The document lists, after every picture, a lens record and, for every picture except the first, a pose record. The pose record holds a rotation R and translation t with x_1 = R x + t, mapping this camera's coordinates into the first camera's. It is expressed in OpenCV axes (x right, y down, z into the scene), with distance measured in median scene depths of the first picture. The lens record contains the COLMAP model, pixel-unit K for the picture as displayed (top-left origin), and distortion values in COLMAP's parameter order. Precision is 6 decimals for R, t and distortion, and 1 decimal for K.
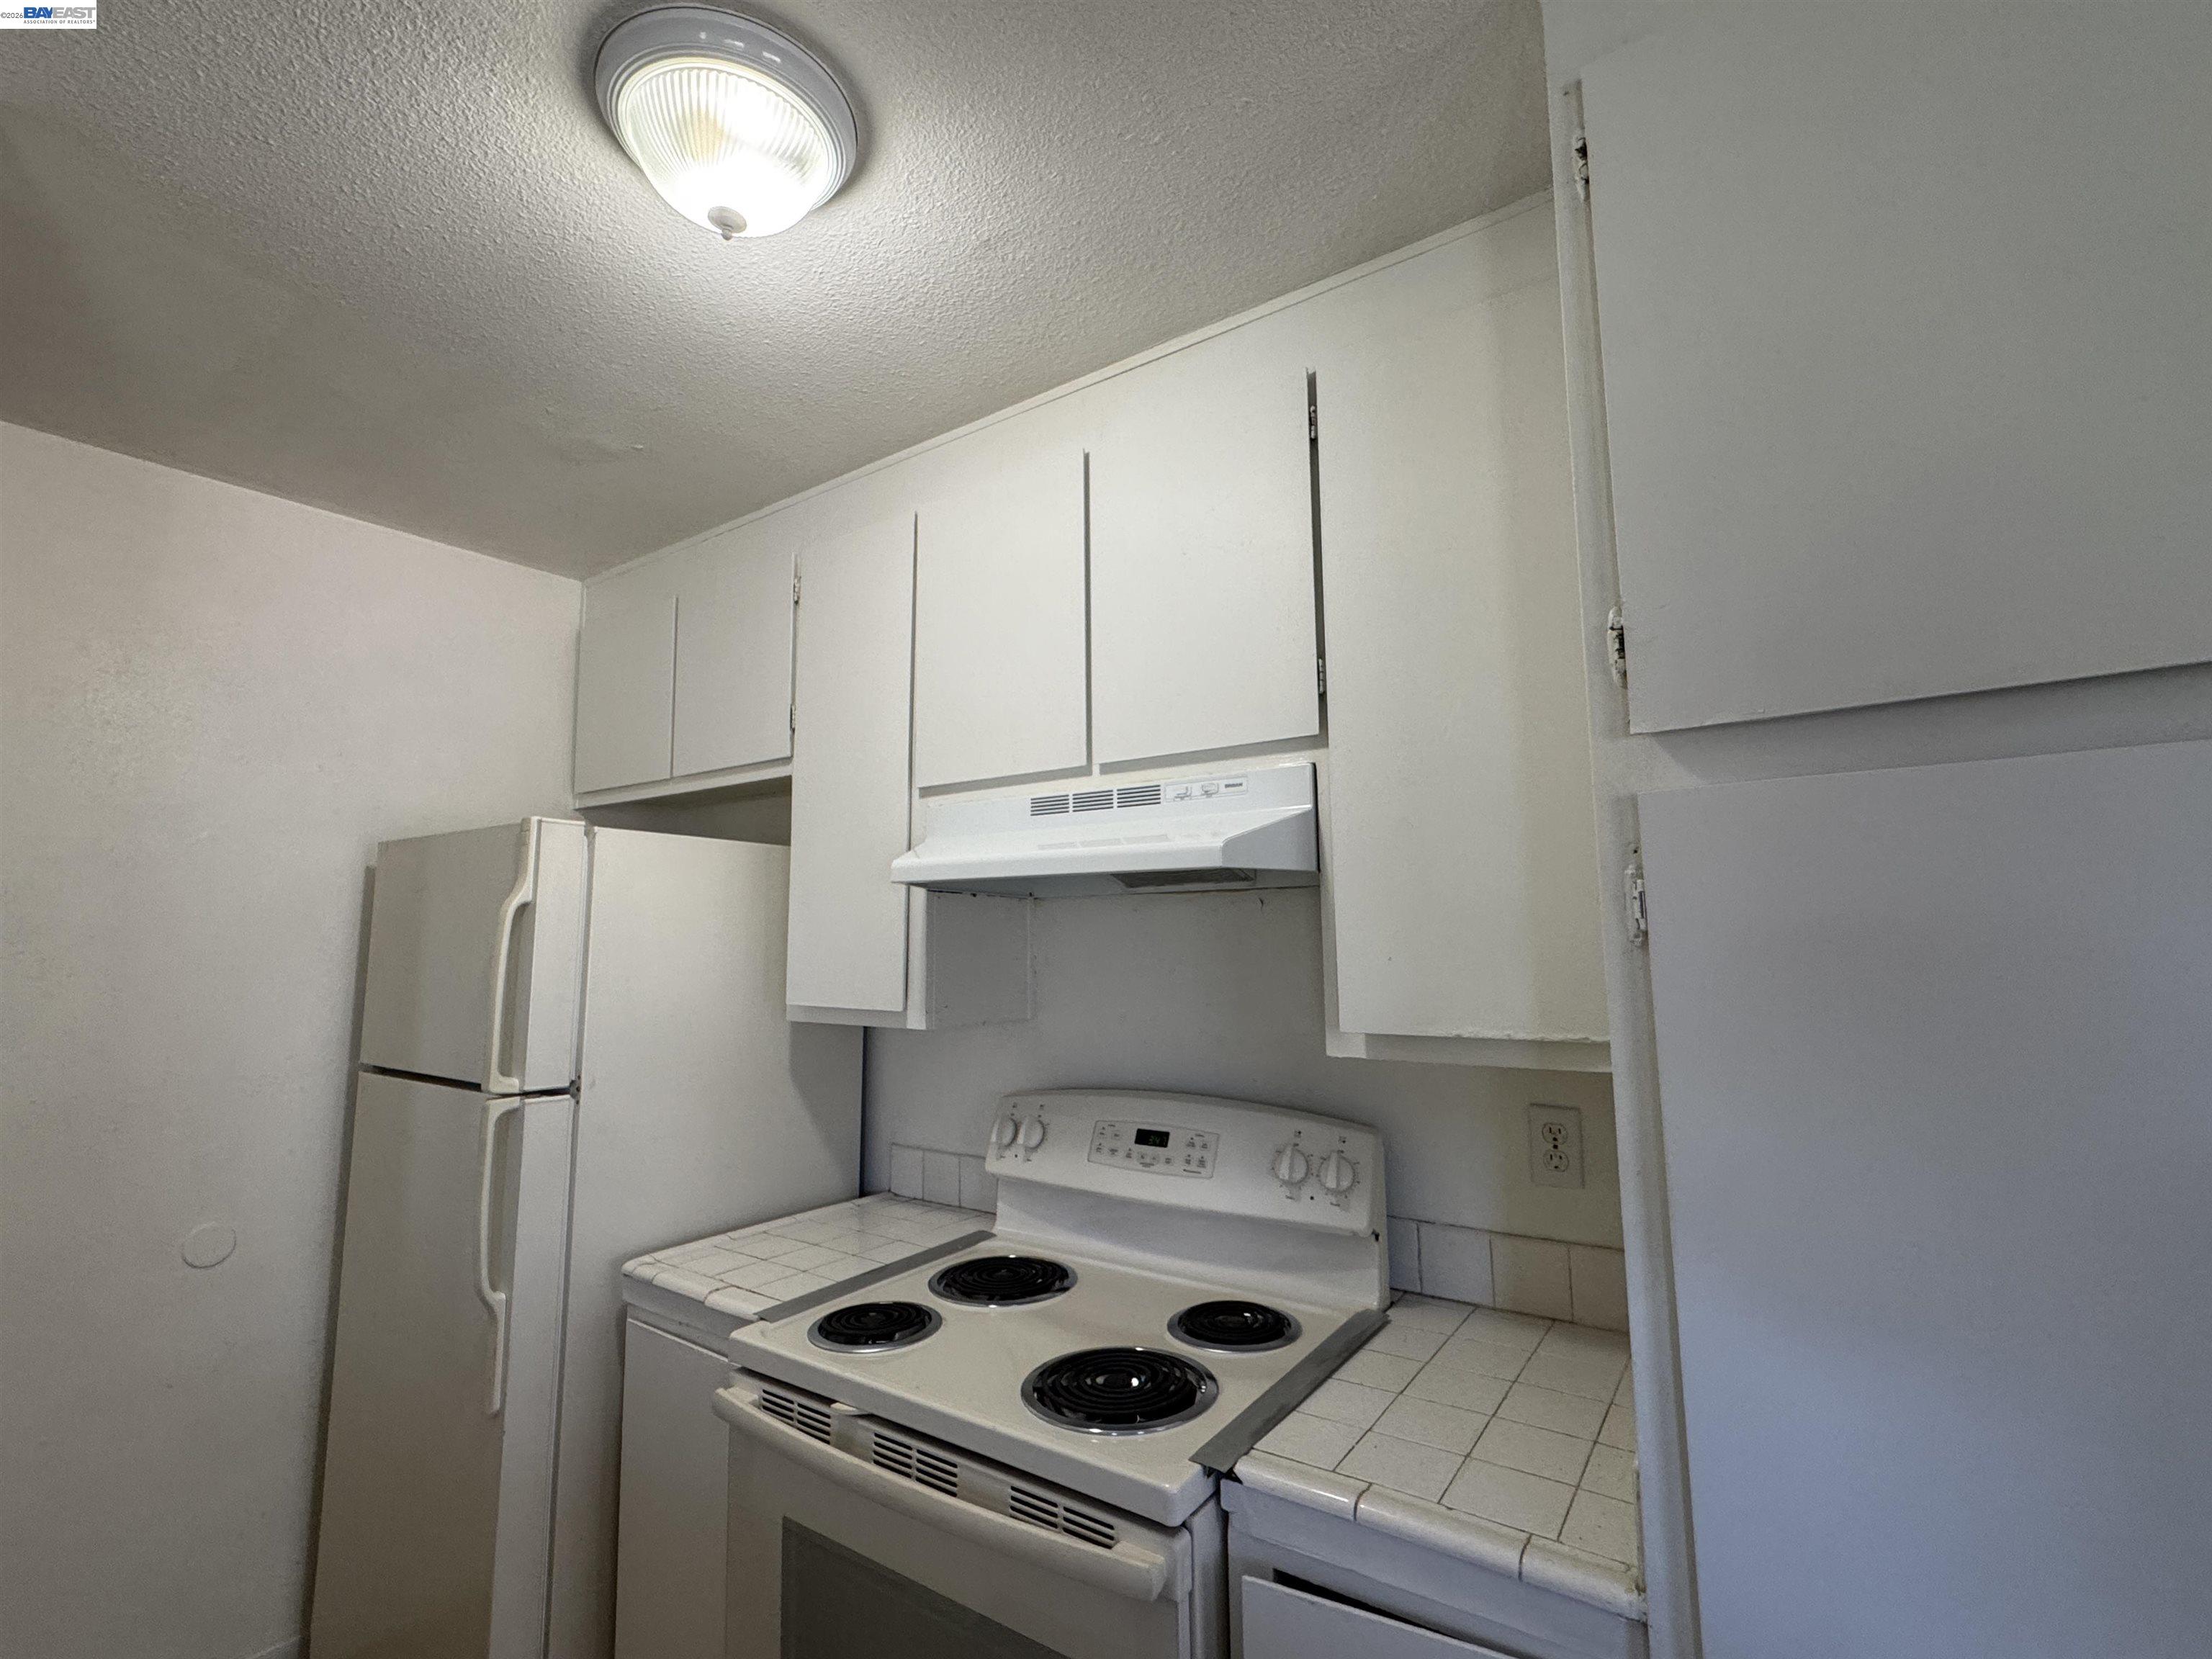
lens RADIAL K [[1001.5, 0, 1098.7], [0, 1001.5, 831.2], [0, 0, 1]] dist [-0.004386, -0.000406]
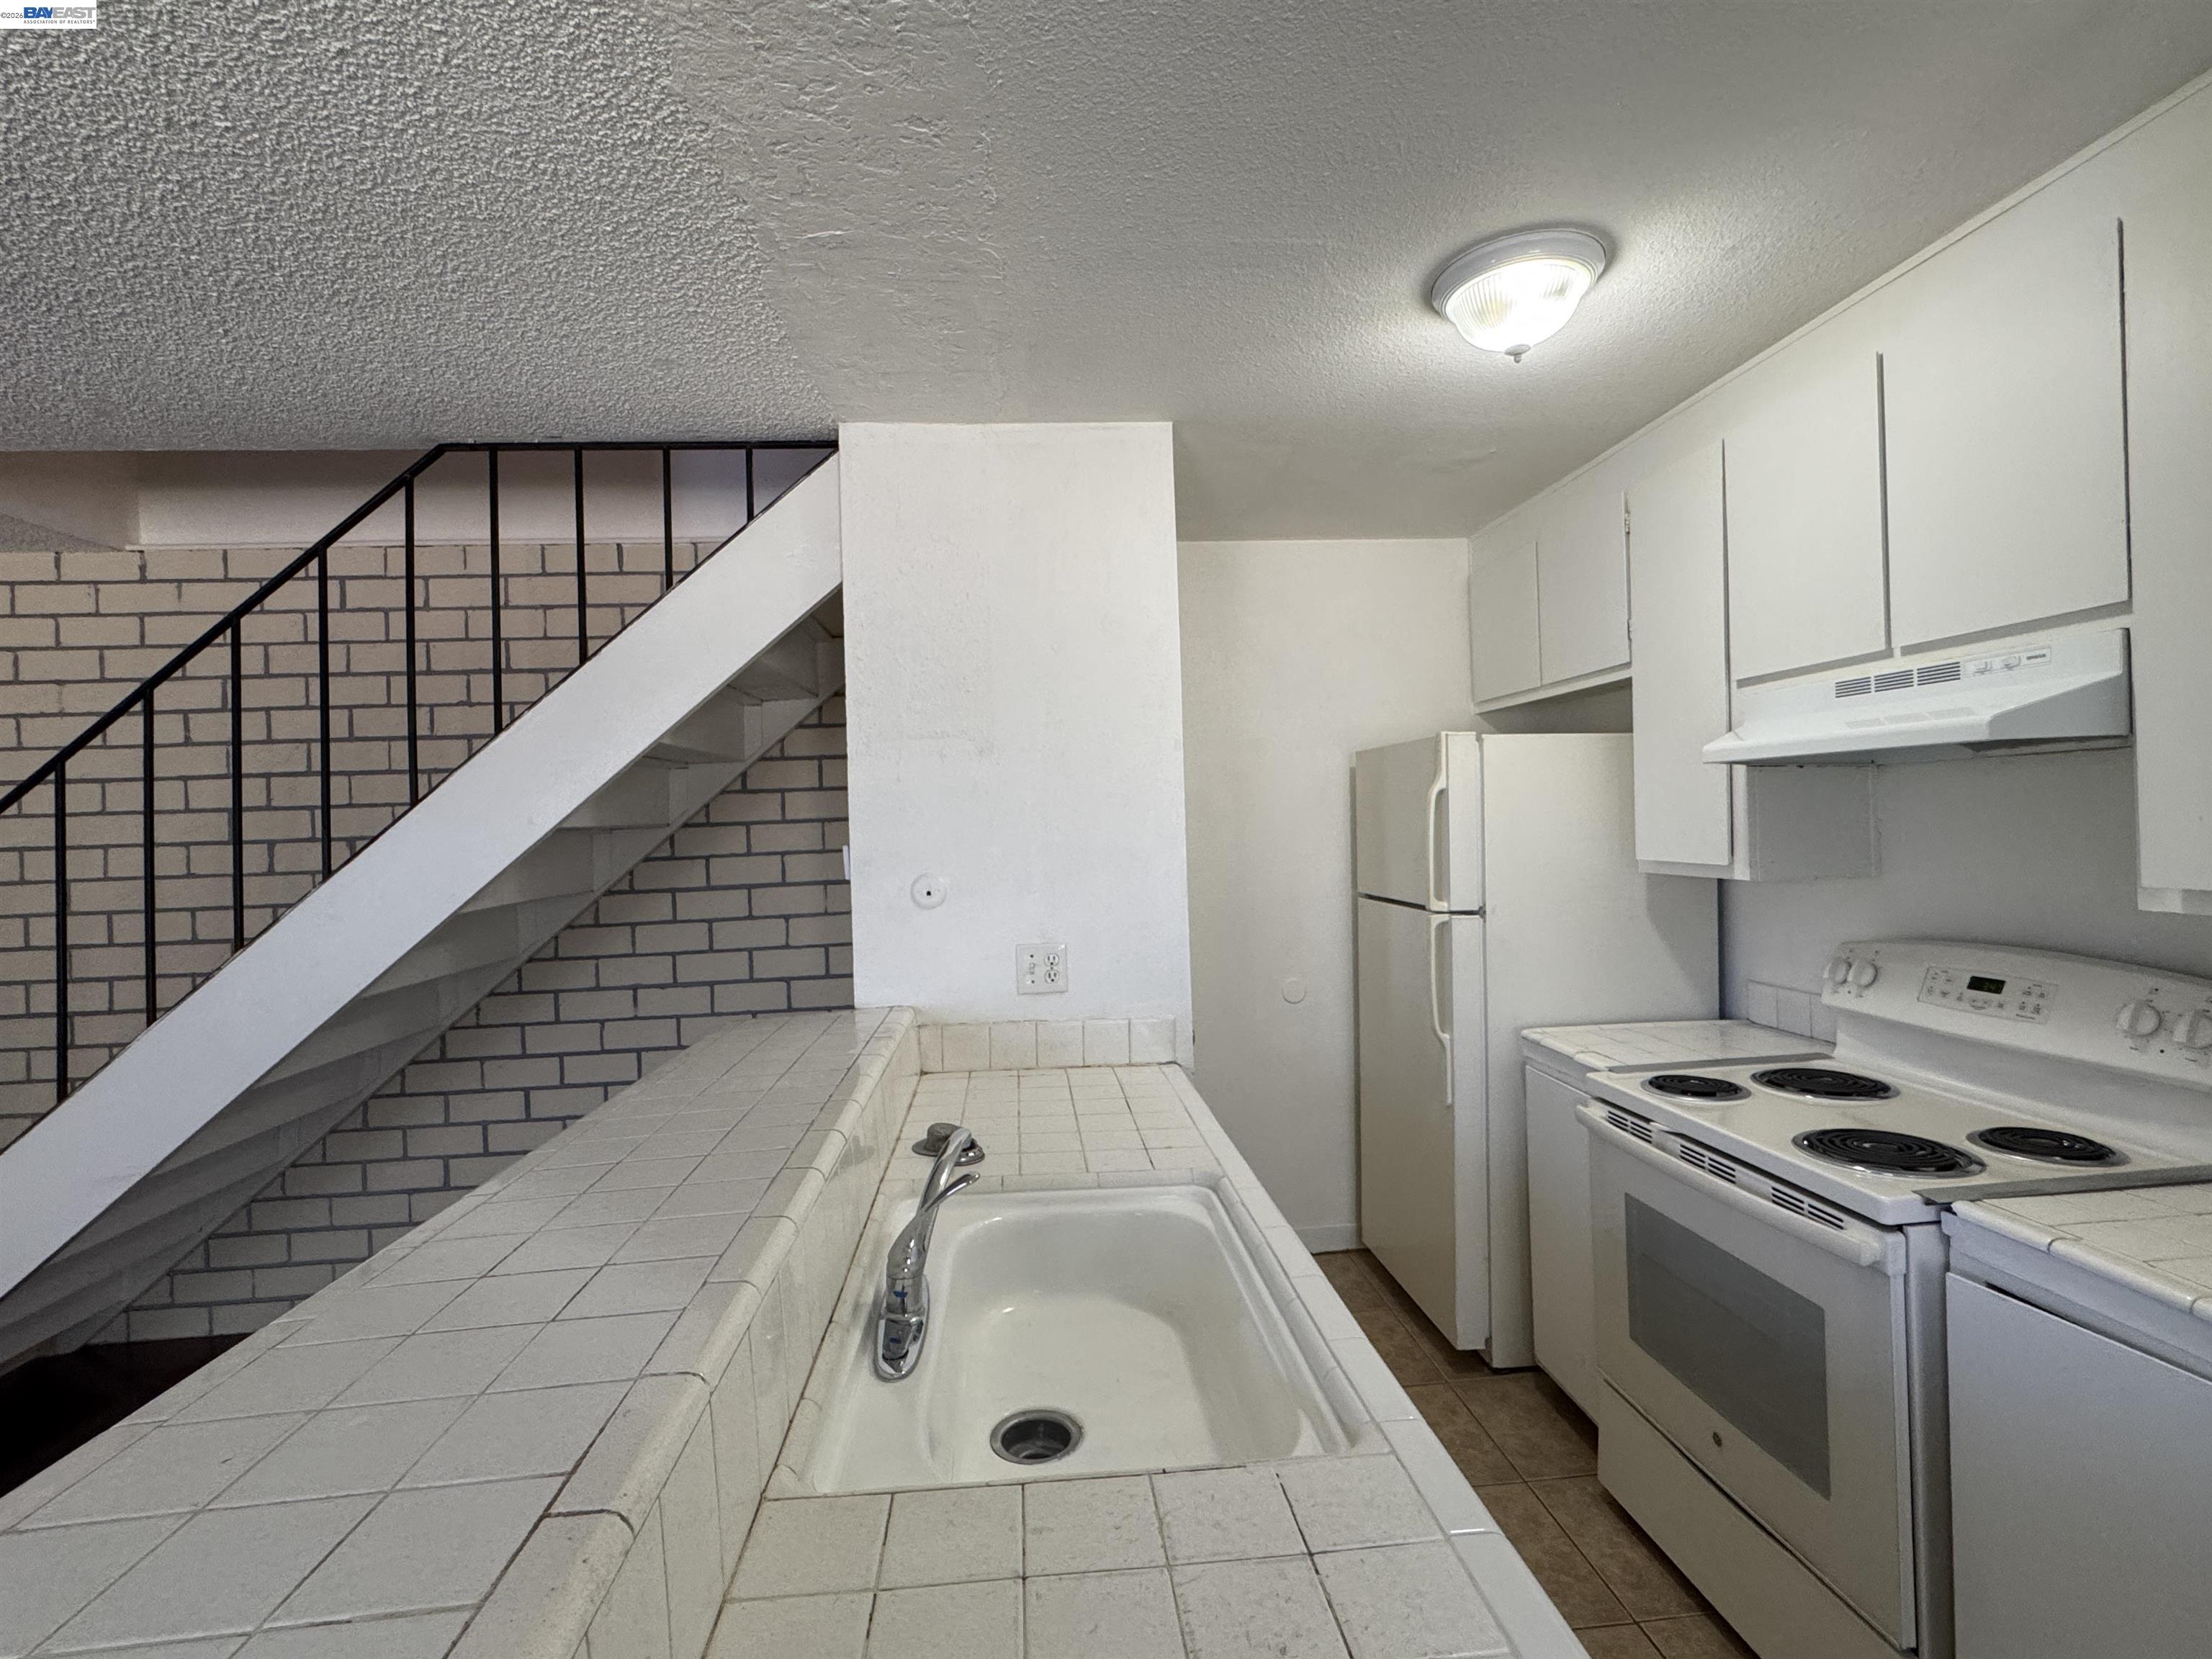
lens RADIAL K [[1001.5, 0, 1098.7], [0, 1001.5, 831.2], [0, 0, 1]] dist [-0.004386, -0.000406]
pose [[0.645071, -0.006511, -0.764095, 0.268205], [0.108960, 0.990529, 0.083547, -0.053115], [0.756314, -0.137149, 0.639671, -0.401479]]
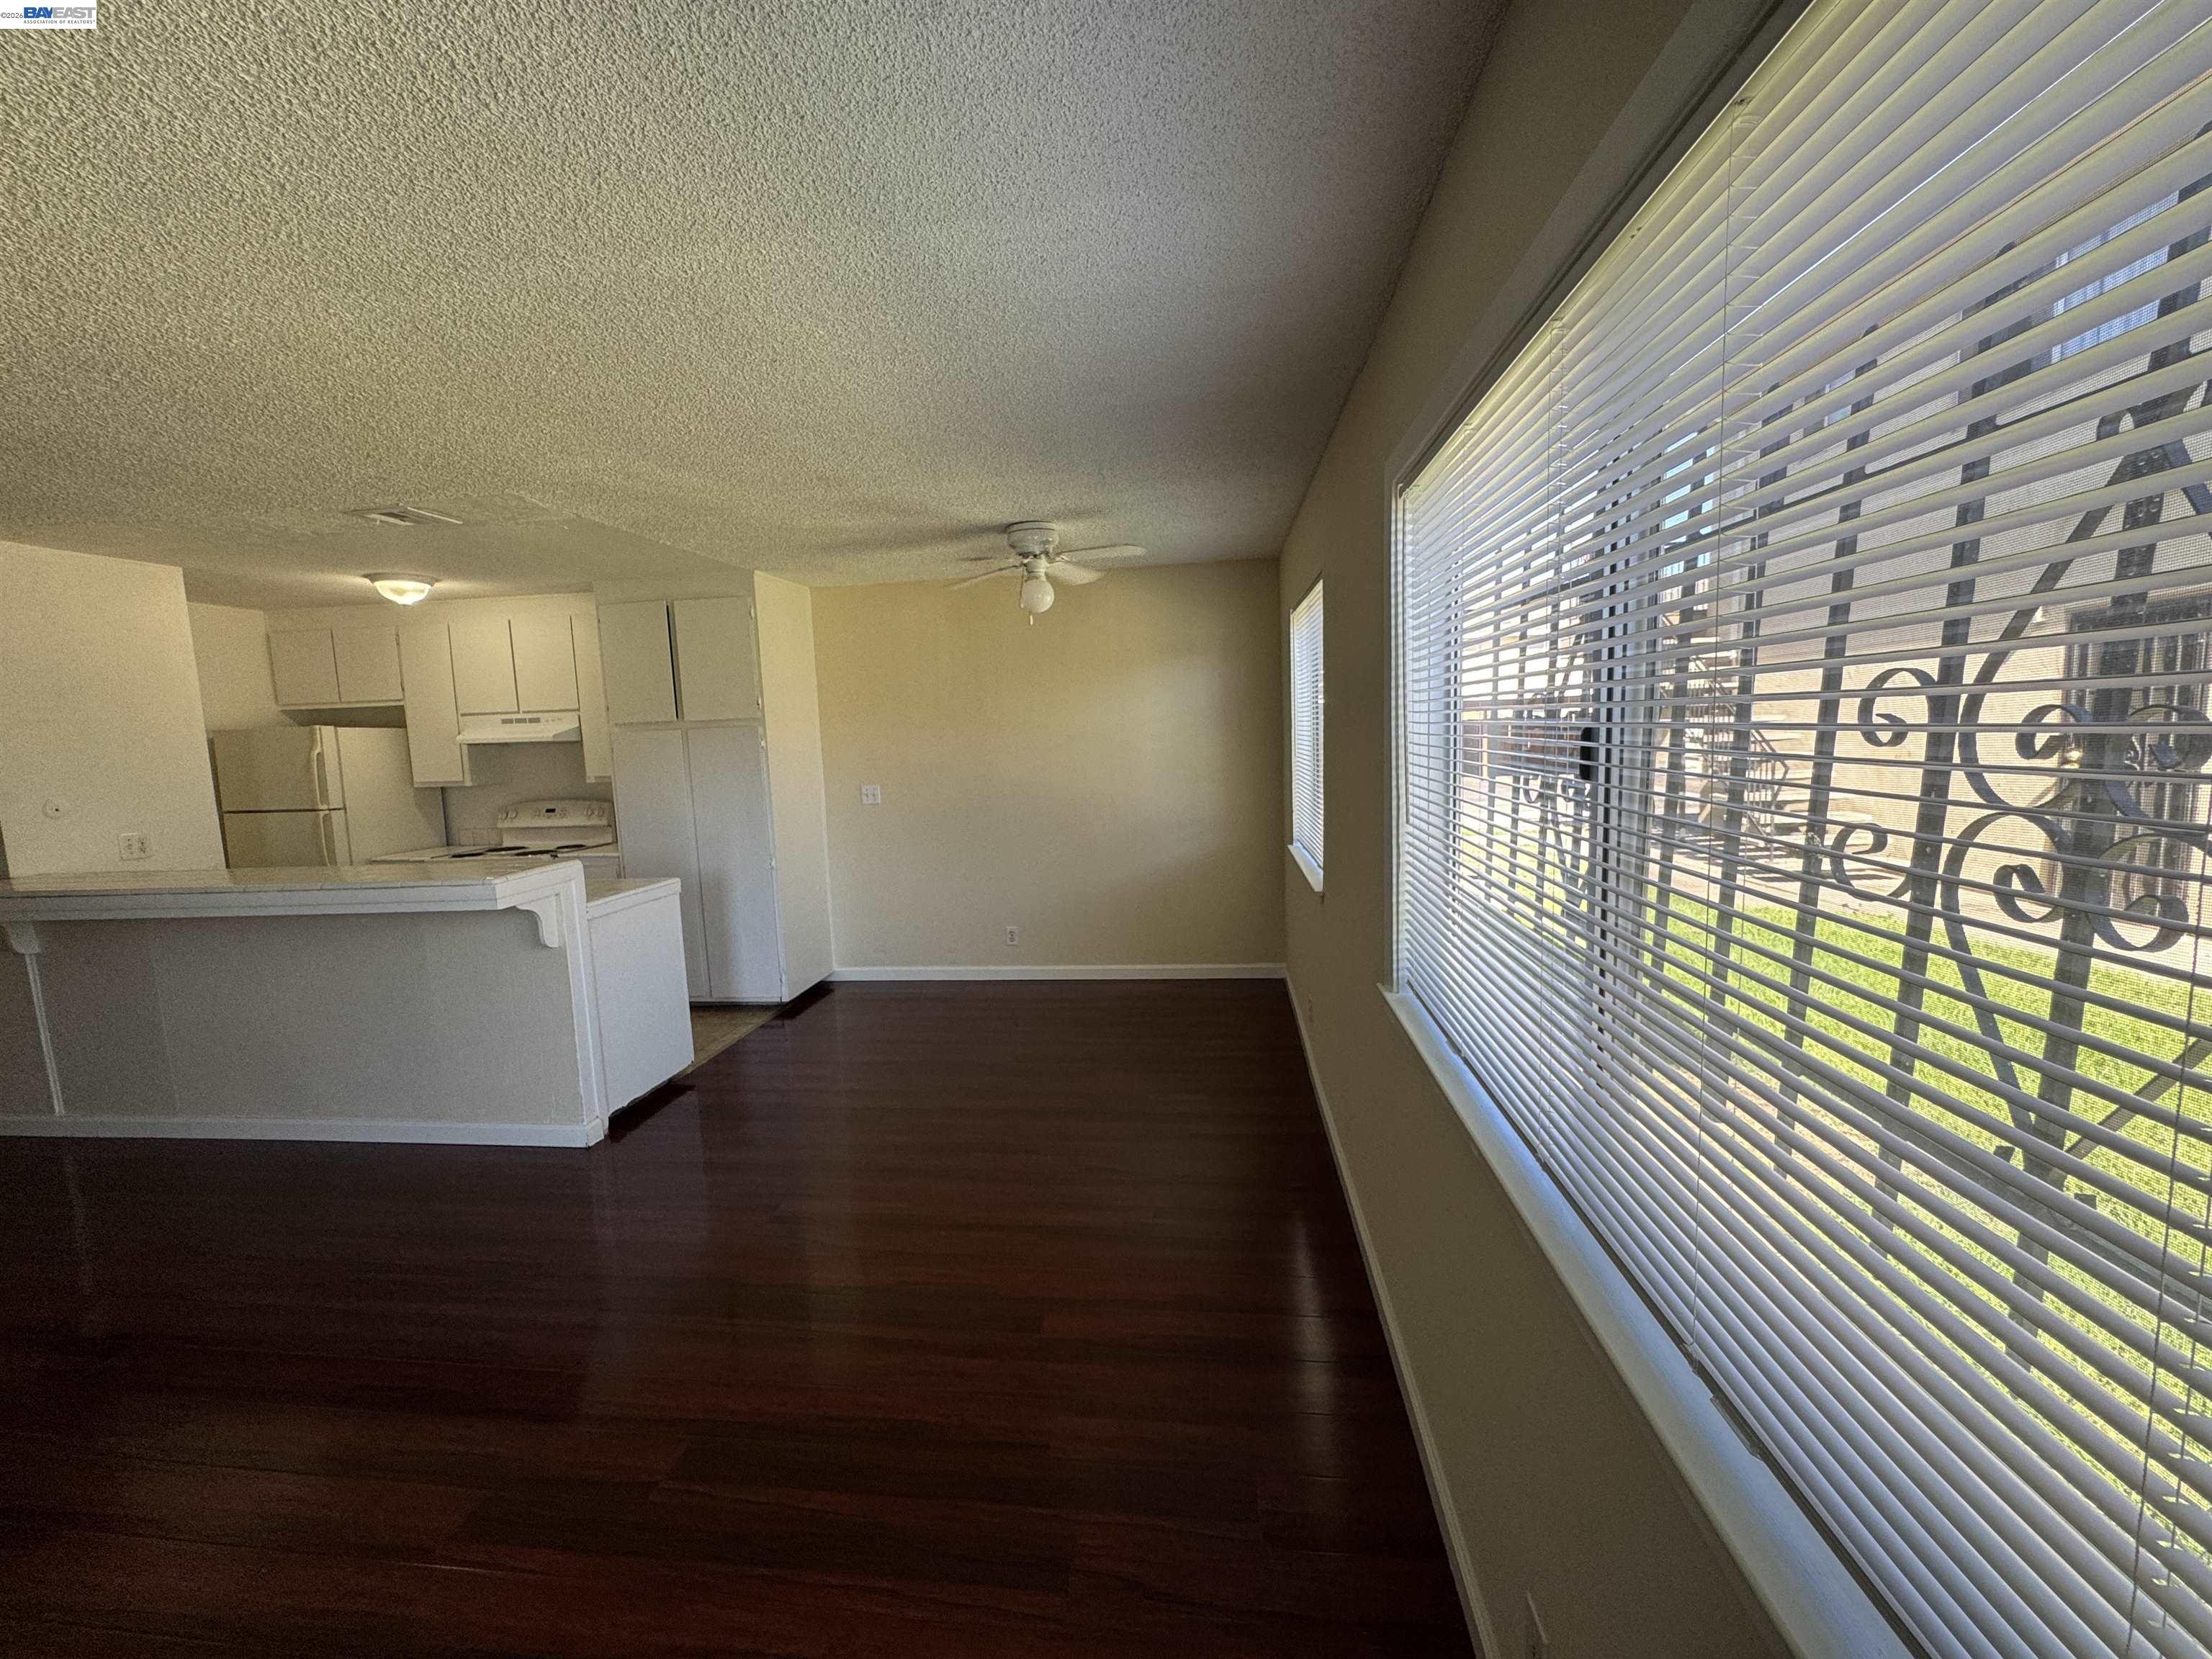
lens RADIAL K [[883.5, 0, 1106.0], [0, 883.5, 829.5], [0, 0, 1]] dist [0.001390, 0.000123]
pose [[0.879648, -0.074592, 0.469740, 0.330277], [-0.024989, 0.979014, 0.202257, -0.349556], [-0.474969, -0.189654, 0.859323, -2.899454]]
